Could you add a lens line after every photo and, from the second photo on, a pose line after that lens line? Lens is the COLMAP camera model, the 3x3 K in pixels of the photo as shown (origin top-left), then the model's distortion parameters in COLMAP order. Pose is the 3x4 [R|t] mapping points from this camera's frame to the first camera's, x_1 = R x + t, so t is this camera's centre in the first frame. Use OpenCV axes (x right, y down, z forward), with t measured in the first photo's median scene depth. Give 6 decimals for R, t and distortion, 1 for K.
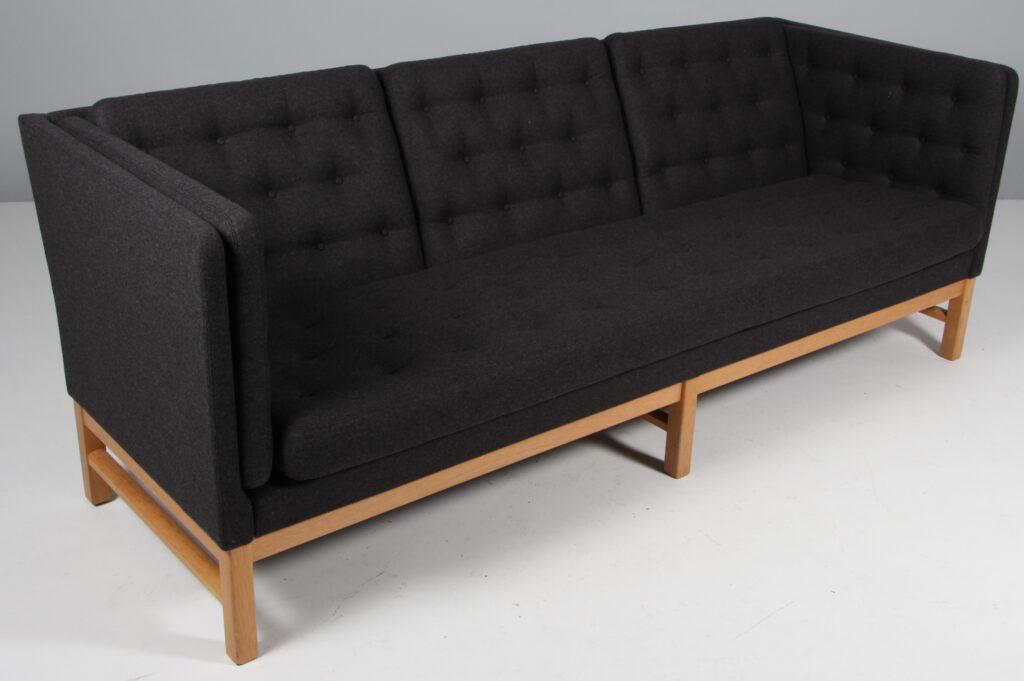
lens RADIAL K [[1223.0, 0, 513.3], [0, 1223.0, 327.6], [0, 0, 1]] dist [-0.051687, 0.026404]
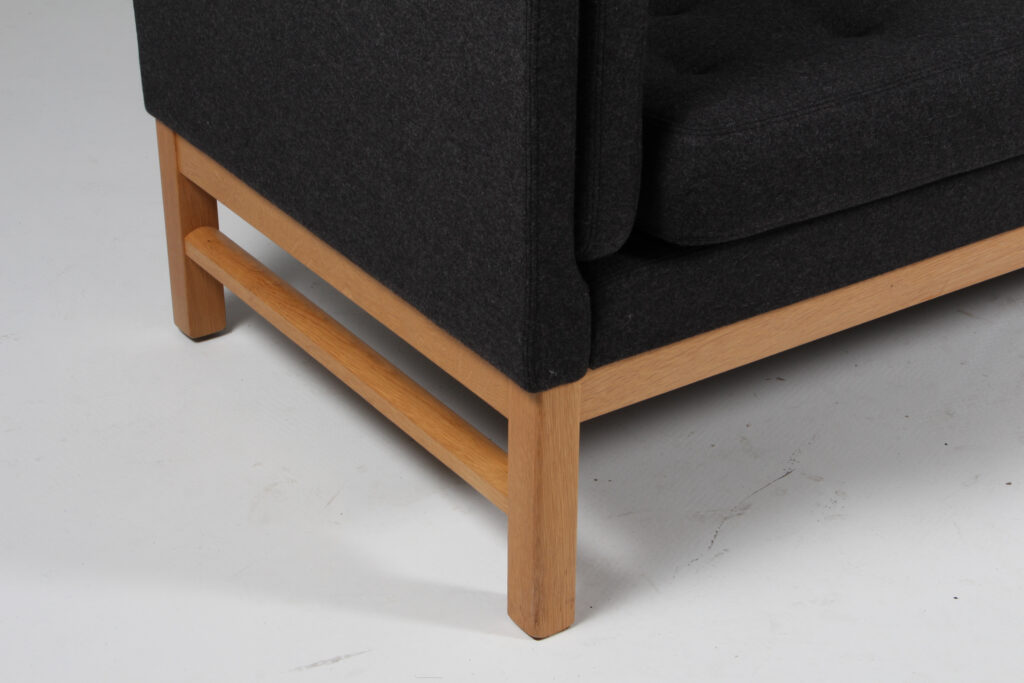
lens RADIAL K [[1966.0, 0, 512.9], [0, 1966.0, 364.7], [0, 0, 1]] dist [0.161682, 0.031959]
pose [[0.996320, 0.015137, -0.084368, -0.133073], [-0.007833, 0.996244, 0.086237, 0.079037], [0.085357, -0.085259, 0.992696, 0.179684]]
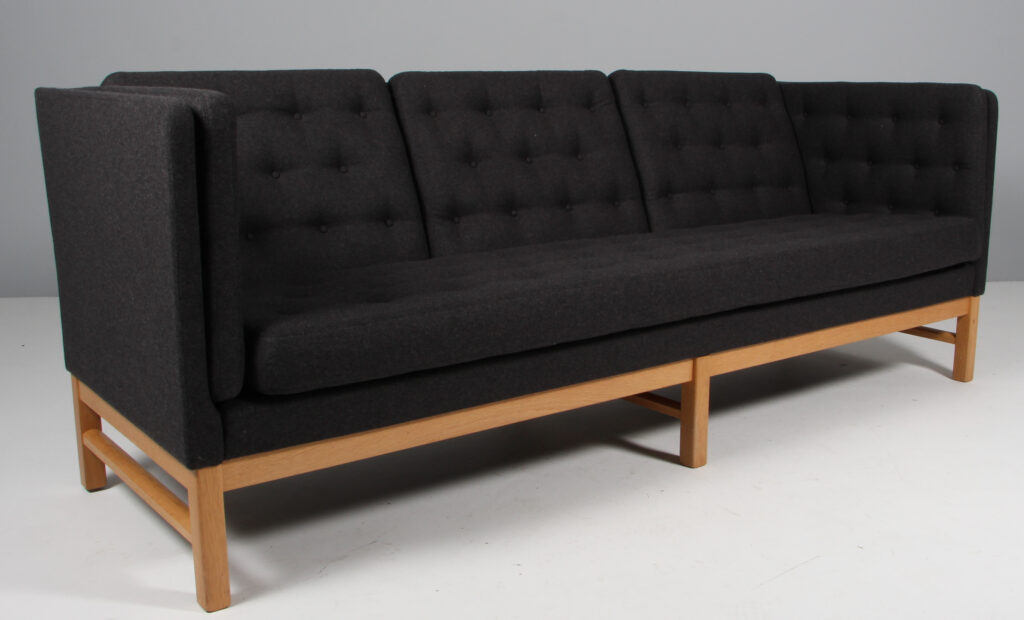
lens RADIAL K [[1101.8, 0, 559.8], [0, 1101.8, 306.6], [0, 0, 1]] dist [-0.152772, 0.022855]
pose [[0.999704, -0.024135, -0.003133, 0.035047], [0.022928, 0.977146, -0.211329, 0.178976], [0.008162, 0.211194, 0.977410, 0.132469]]
